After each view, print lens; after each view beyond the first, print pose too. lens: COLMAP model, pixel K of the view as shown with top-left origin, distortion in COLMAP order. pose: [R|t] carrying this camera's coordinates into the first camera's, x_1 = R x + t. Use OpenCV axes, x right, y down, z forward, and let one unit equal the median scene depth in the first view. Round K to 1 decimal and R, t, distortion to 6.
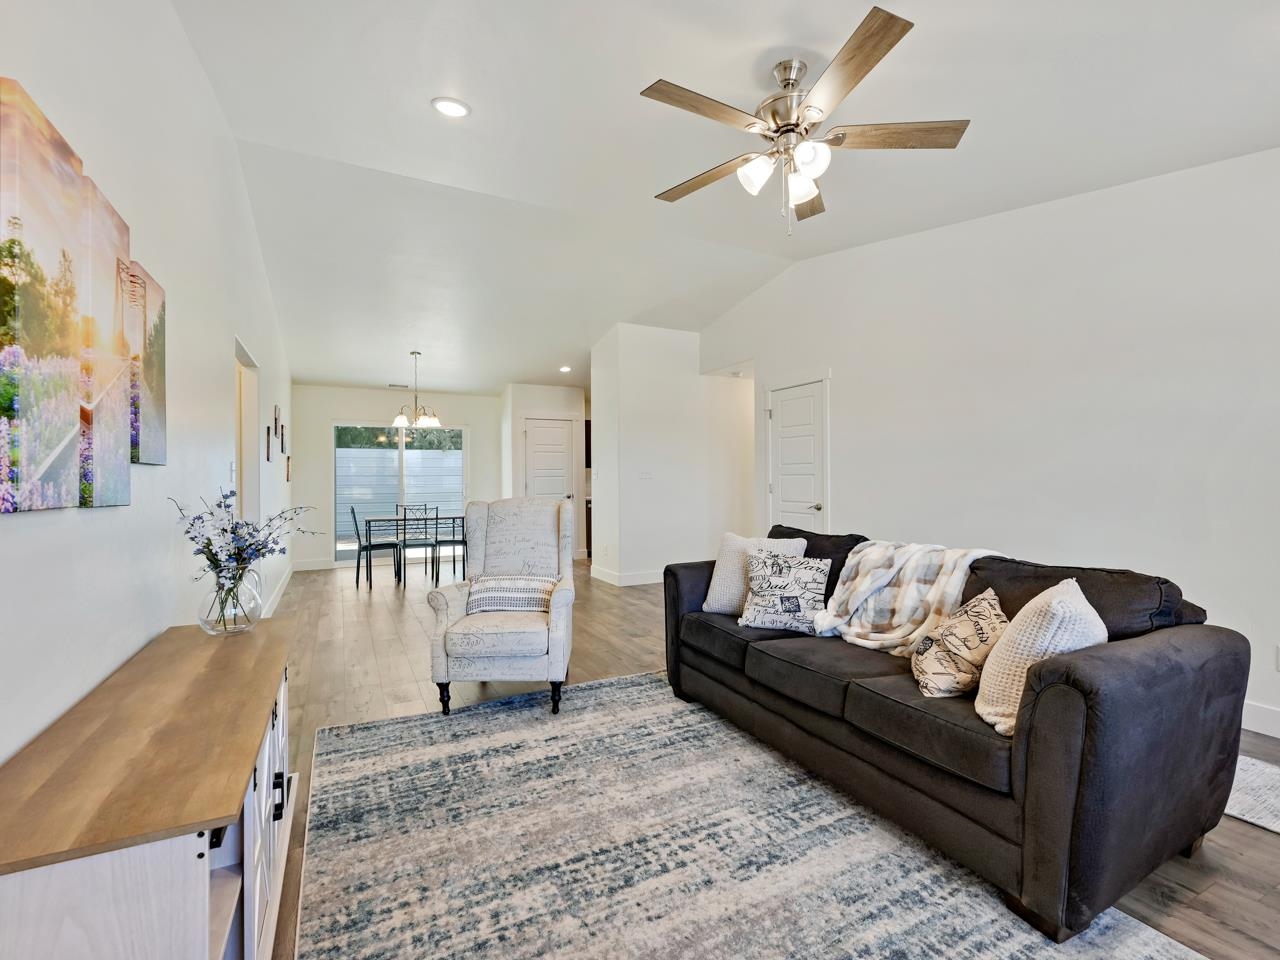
lens RADIAL K [[583.4, 0, 640.0], [0, 583.4, 480.0], [0, 0, 1]] dist [-0.002964, -0.000190]
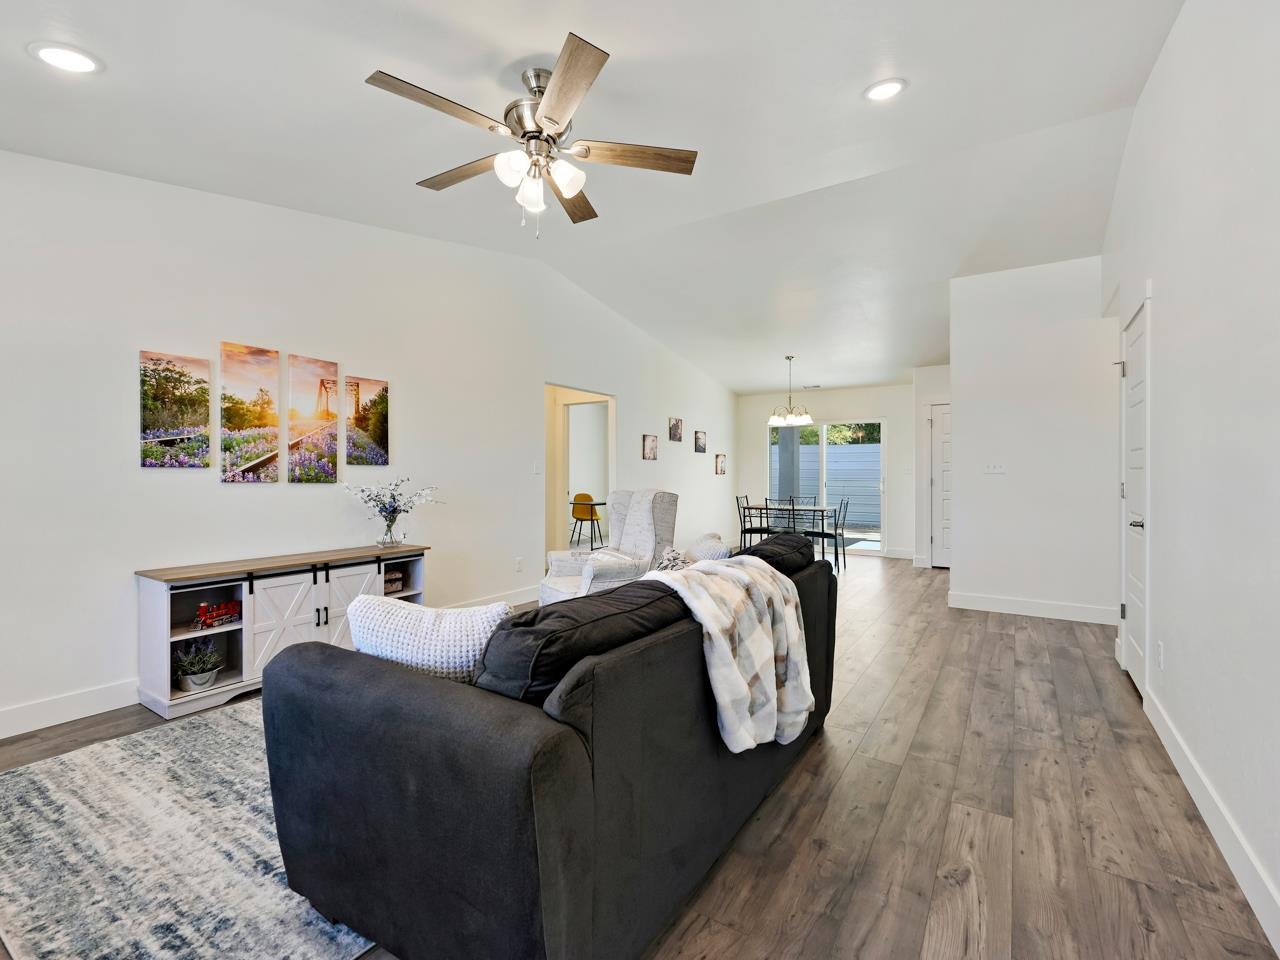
lens RADIAL K [[583.4, 0, 640.0], [0, 583.4, 480.0], [0, 0, 1]] dist [-0.002964, -0.000190]
pose [[0.507622, 0.011444, -0.861504, 0.446006], [-0.002649, 0.999928, 0.011722, 0.000444], [0.861576, -0.003668, 0.507615, 0.220309]]
